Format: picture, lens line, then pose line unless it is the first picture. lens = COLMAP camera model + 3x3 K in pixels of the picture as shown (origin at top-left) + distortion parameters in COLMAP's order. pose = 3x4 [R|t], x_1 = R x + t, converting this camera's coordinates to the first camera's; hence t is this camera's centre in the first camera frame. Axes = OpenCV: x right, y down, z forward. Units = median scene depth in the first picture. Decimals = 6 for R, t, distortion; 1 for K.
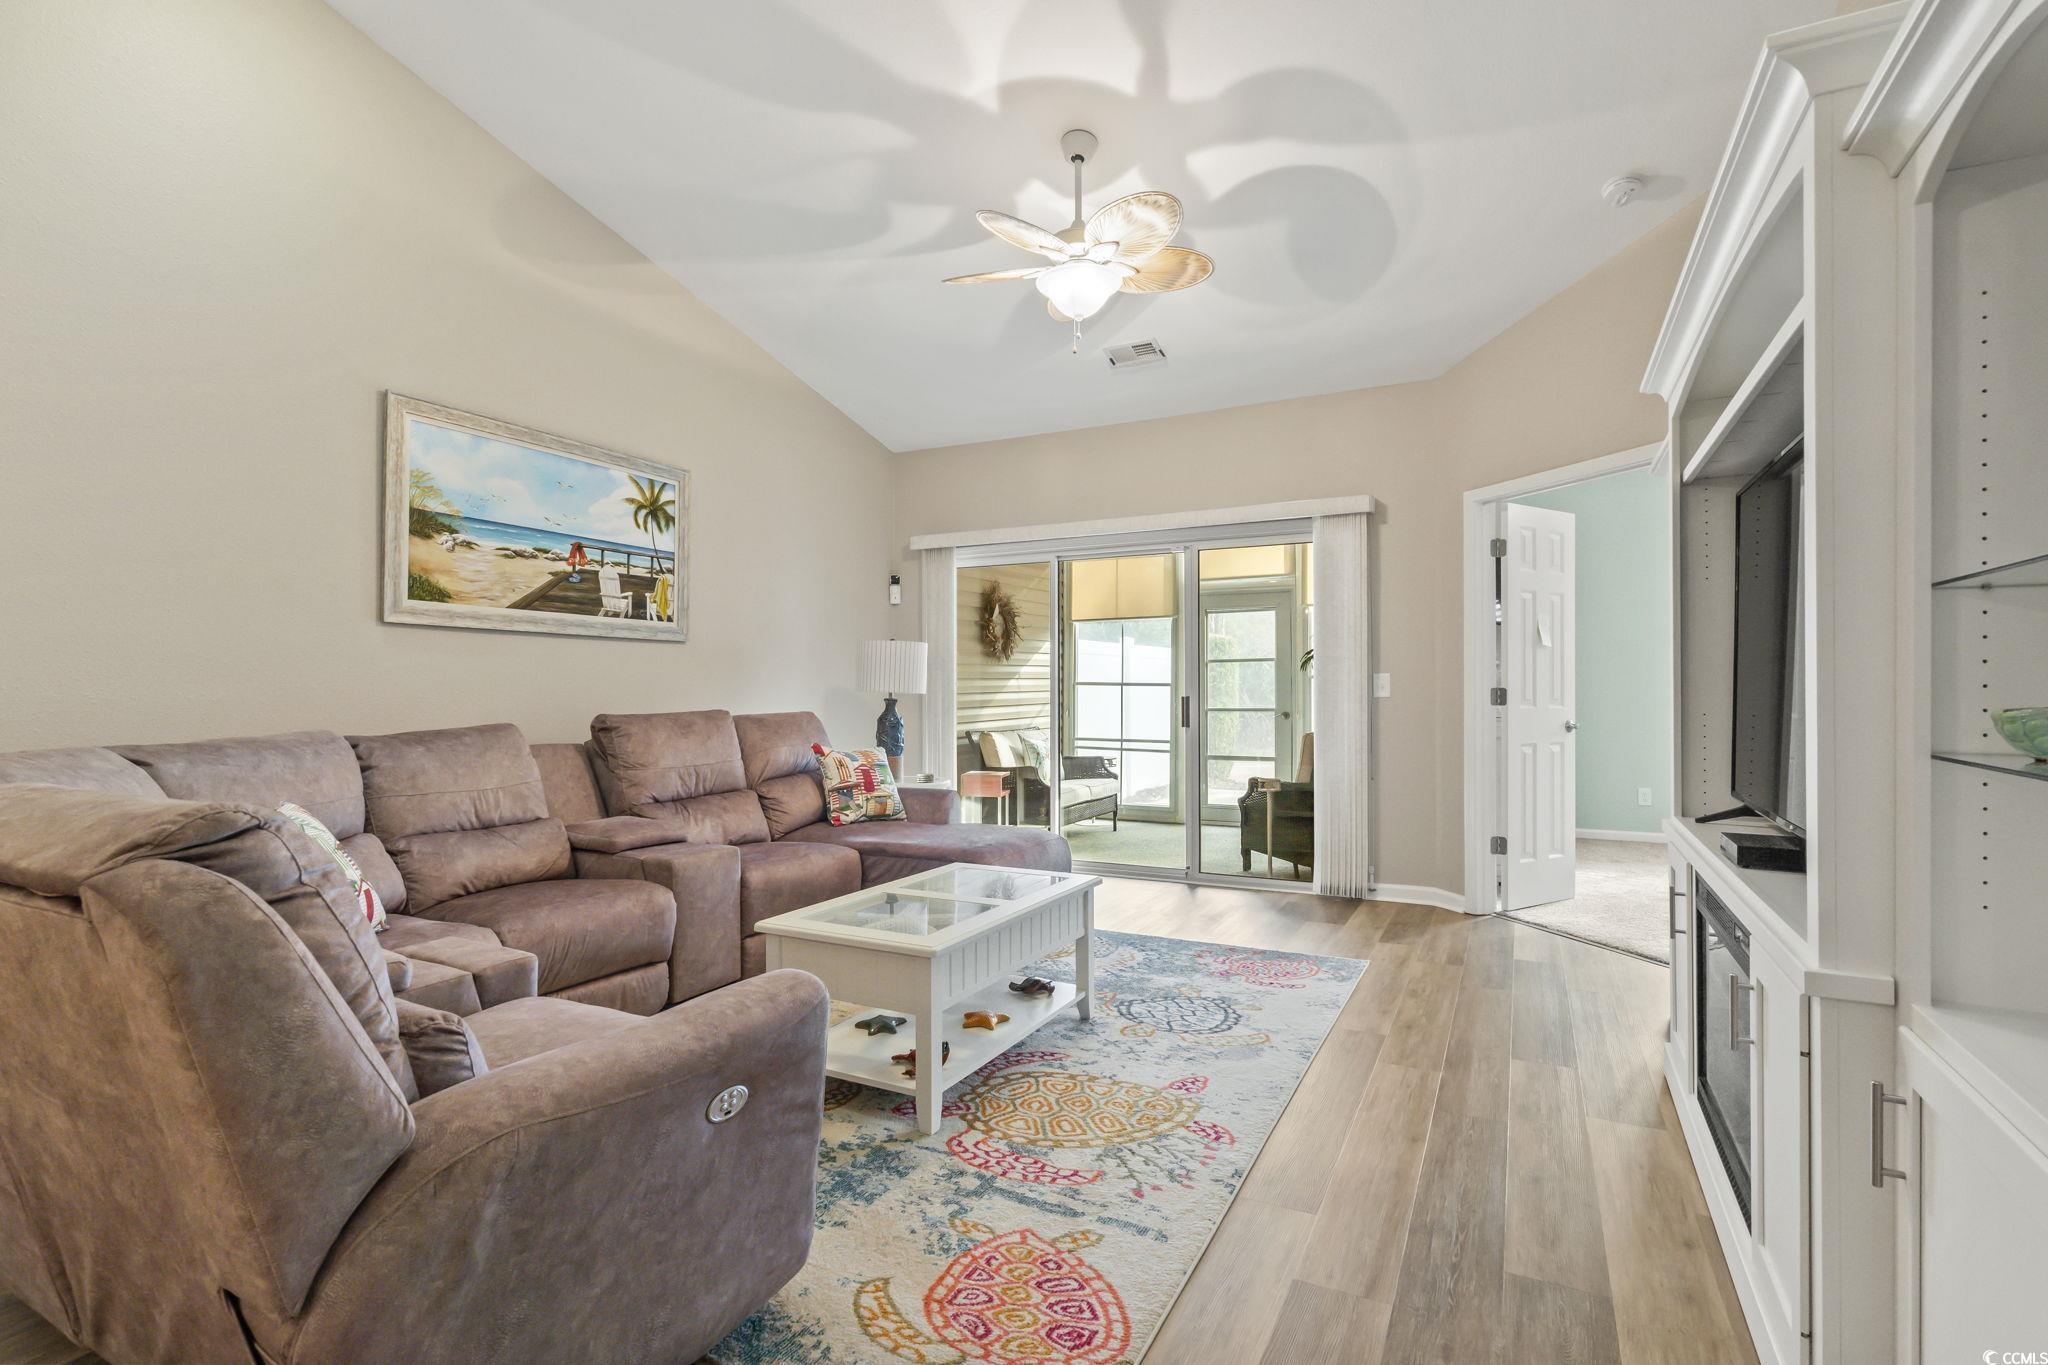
lens RADIAL K [[976.1, 0, 1012.6], [0, 976.1, 681.7], [0, 0, 1]] dist [-0.002788, 0.001914]
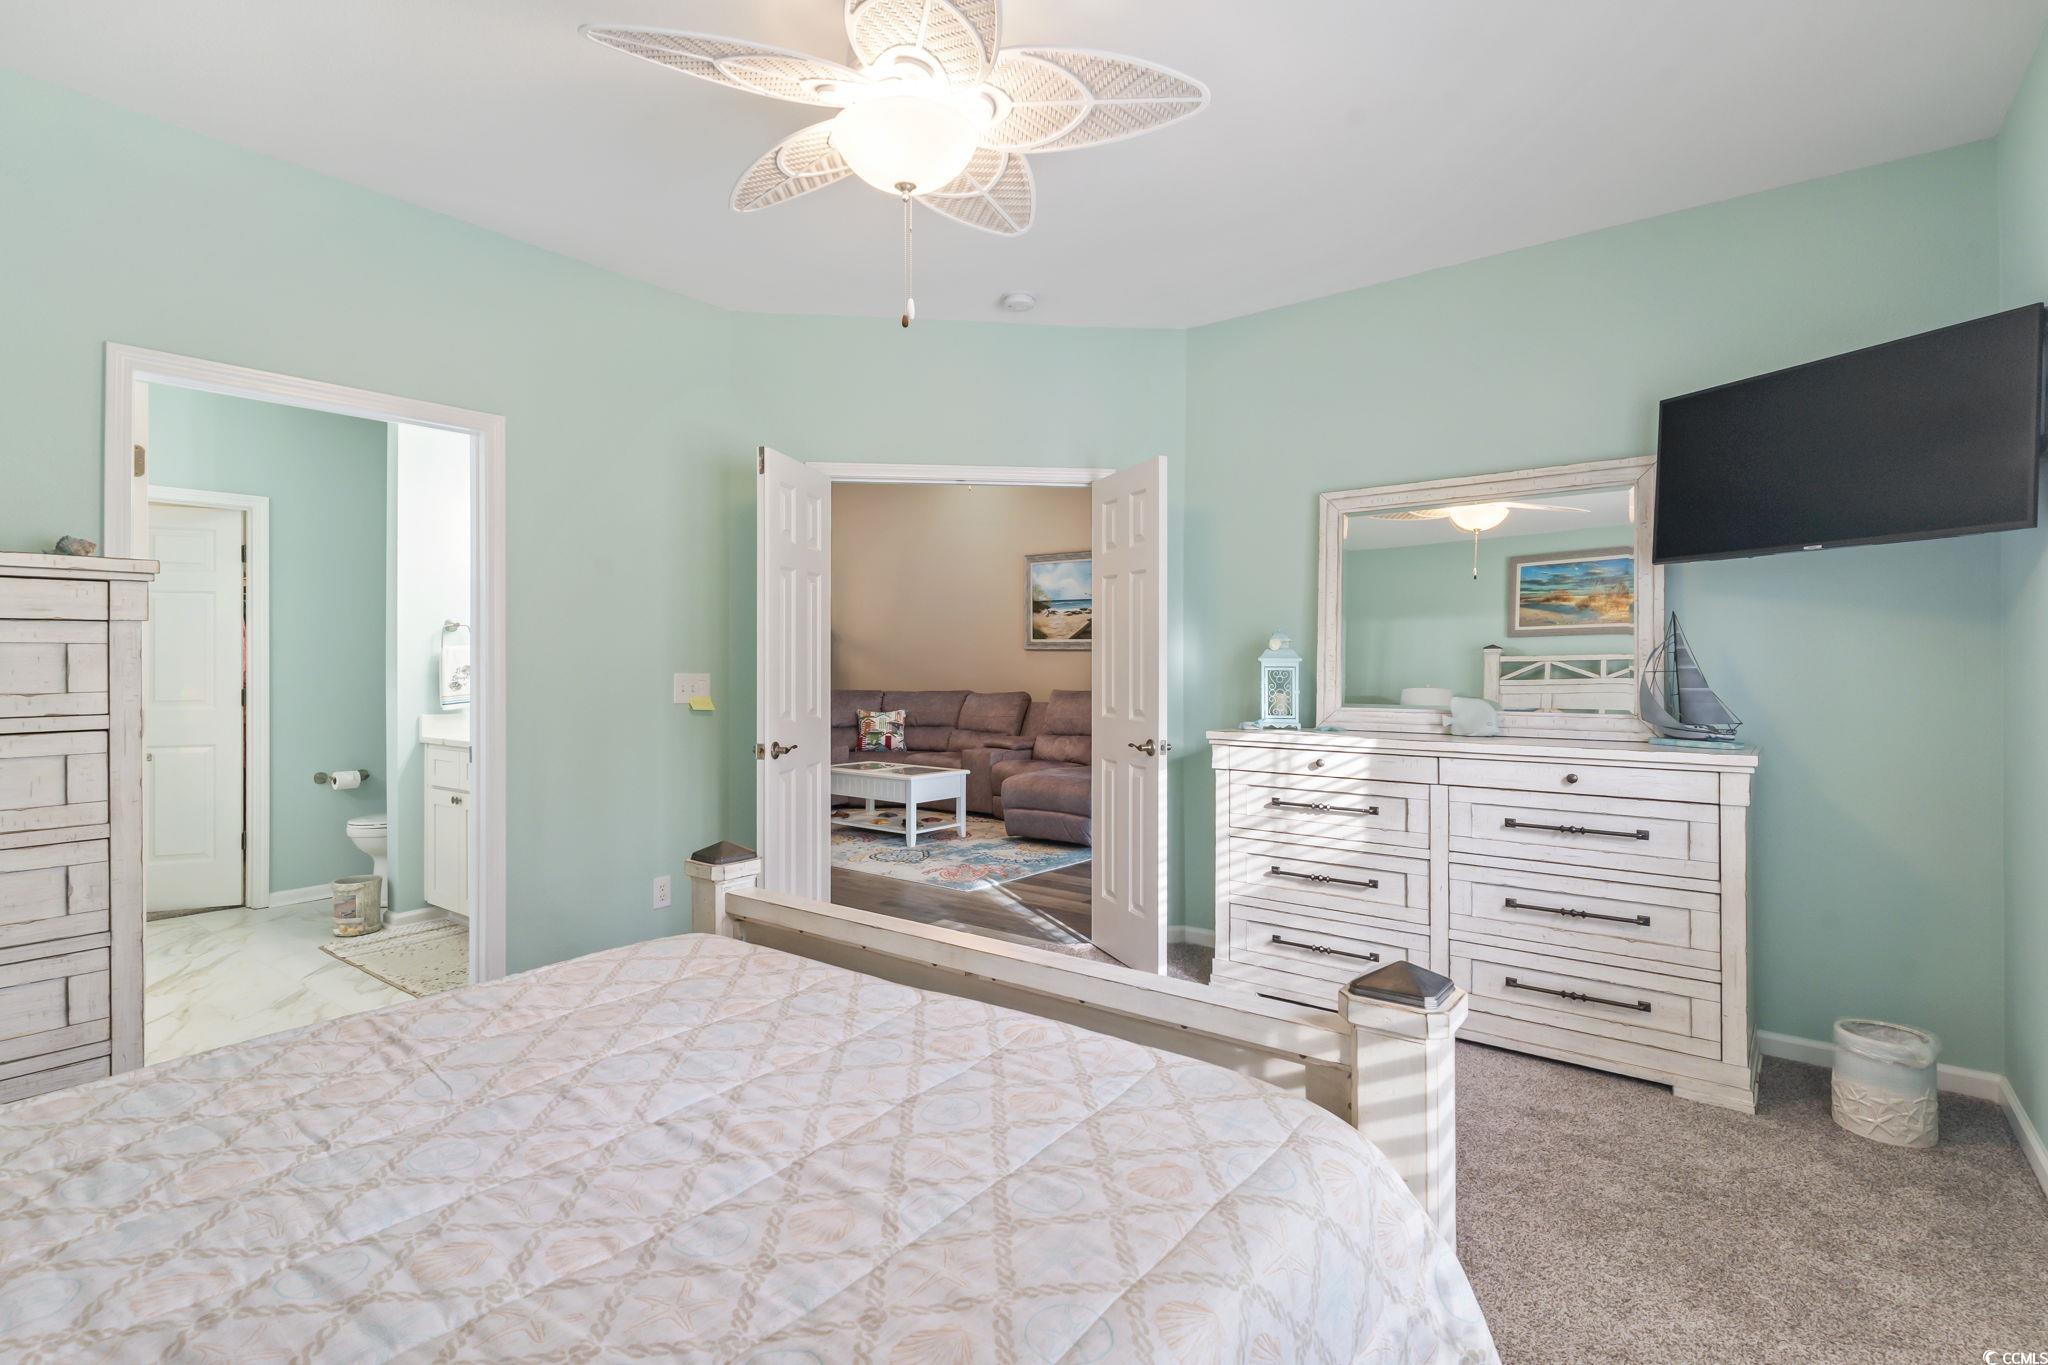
lens RADIAL K [[976.1, 0, 1022.6], [0, 976.1, 670.6], [0, 0, 1]] dist [-0.002788, 0.001914]
pose [[-0.174273, 0.008025, -0.984665, 1.407301], [0.004393, 0.999963, 0.007372, -0.019973], [0.984688, -0.003041, -0.174302, 1.116408]]
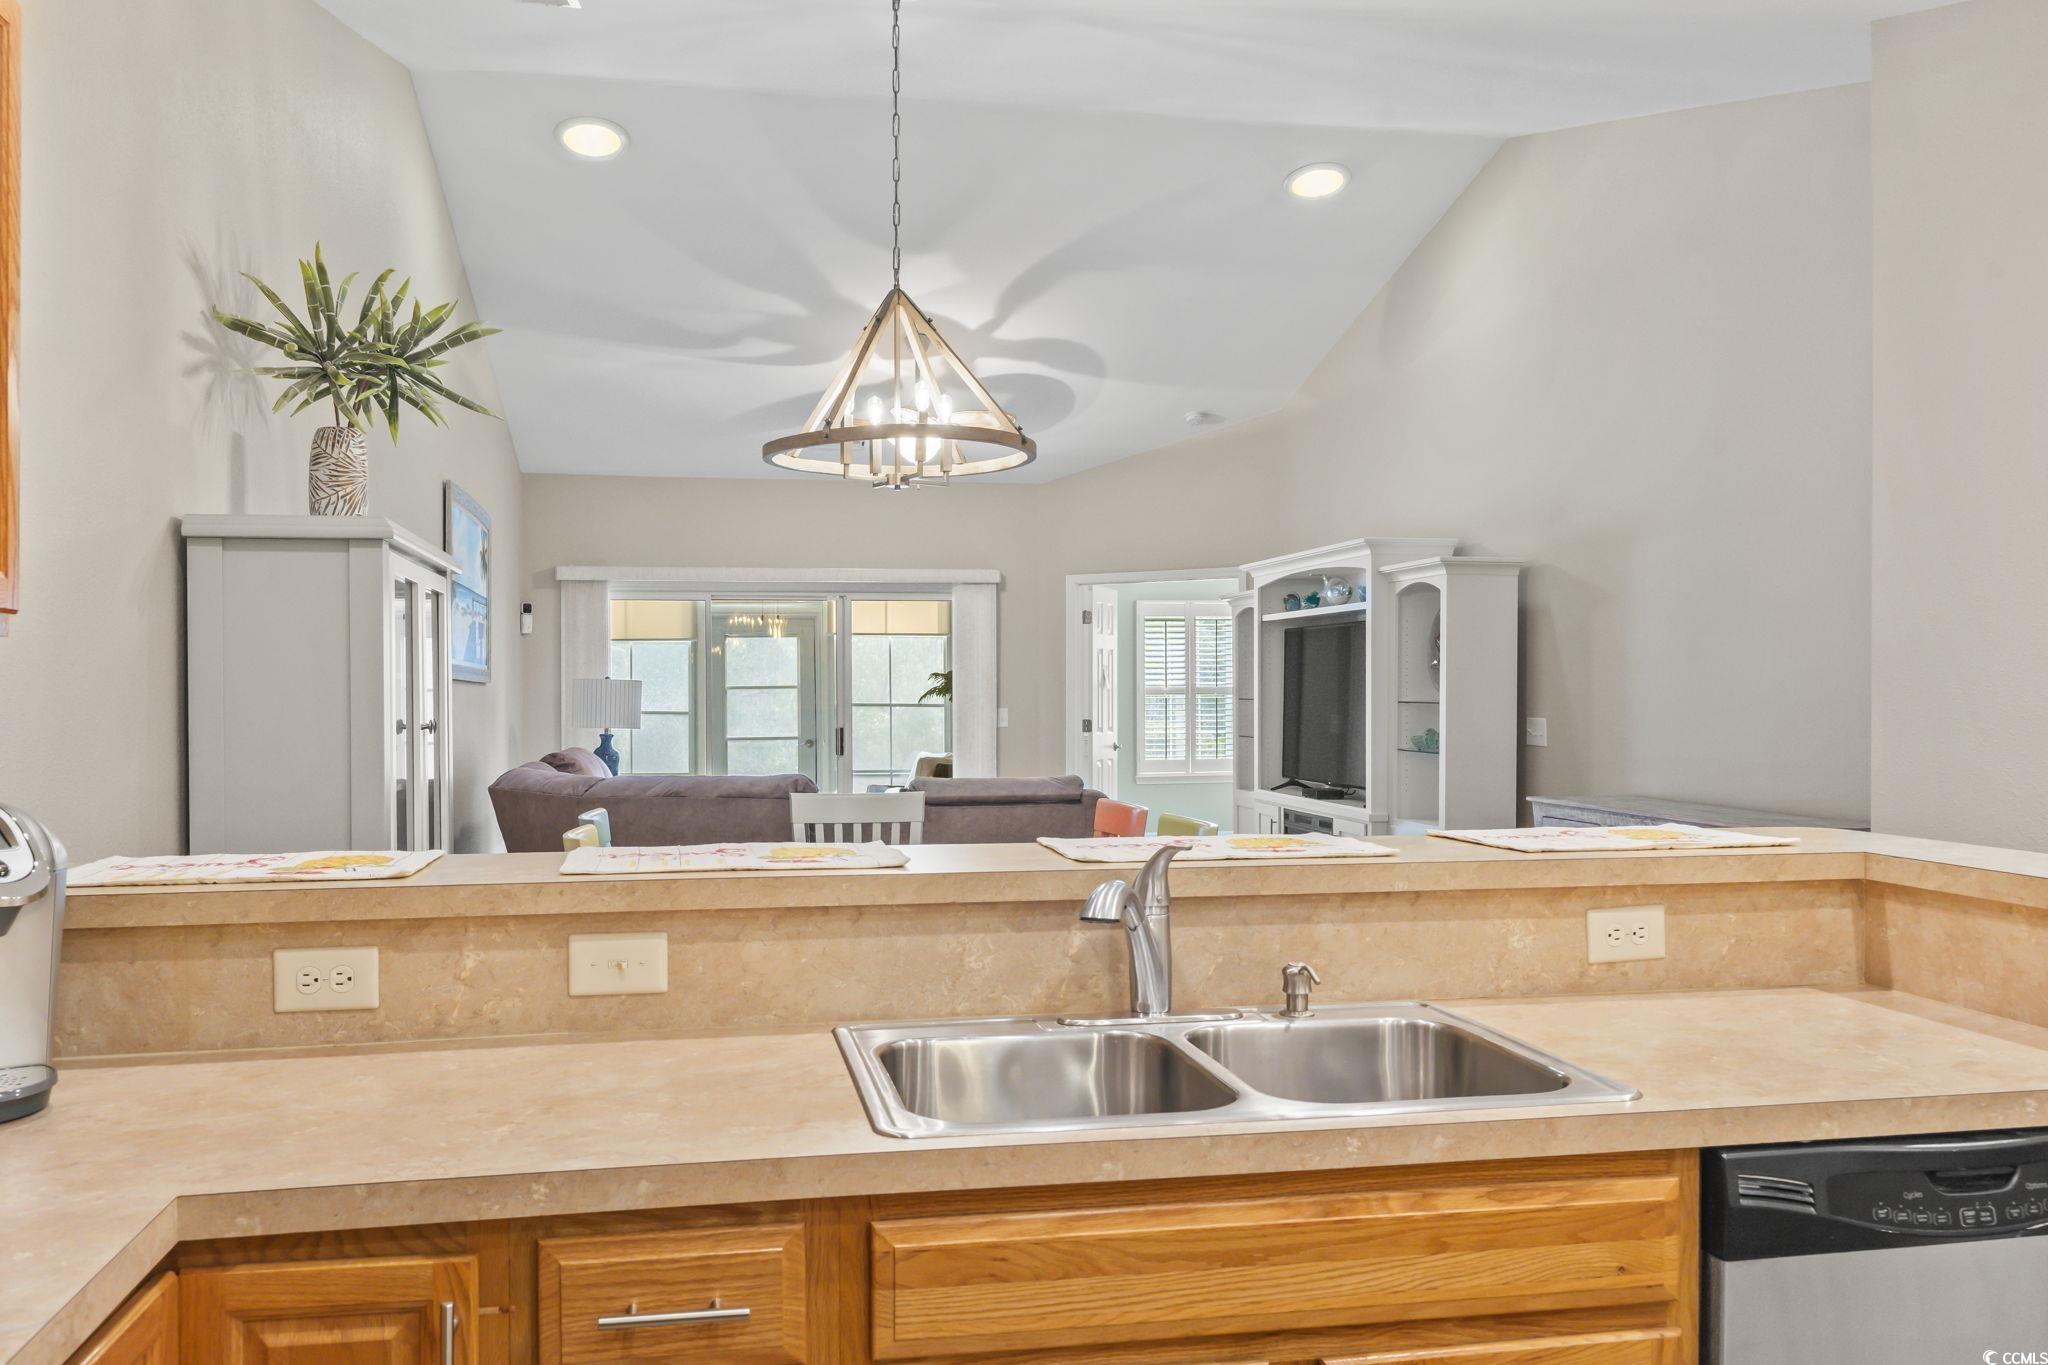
lens RADIAL K [[1650.4, 0, 1010.1], [0, 1650.4, 693.7], [0, 0, 1]] dist [-0.000110, 0.003723]
pose [[0.781425, -0.000960, 0.623999, -1.062868], [-0.001661, 0.999992, 0.003619, -0.039332], [-0.623997, -0.003864, 0.781417, -0.767499]]
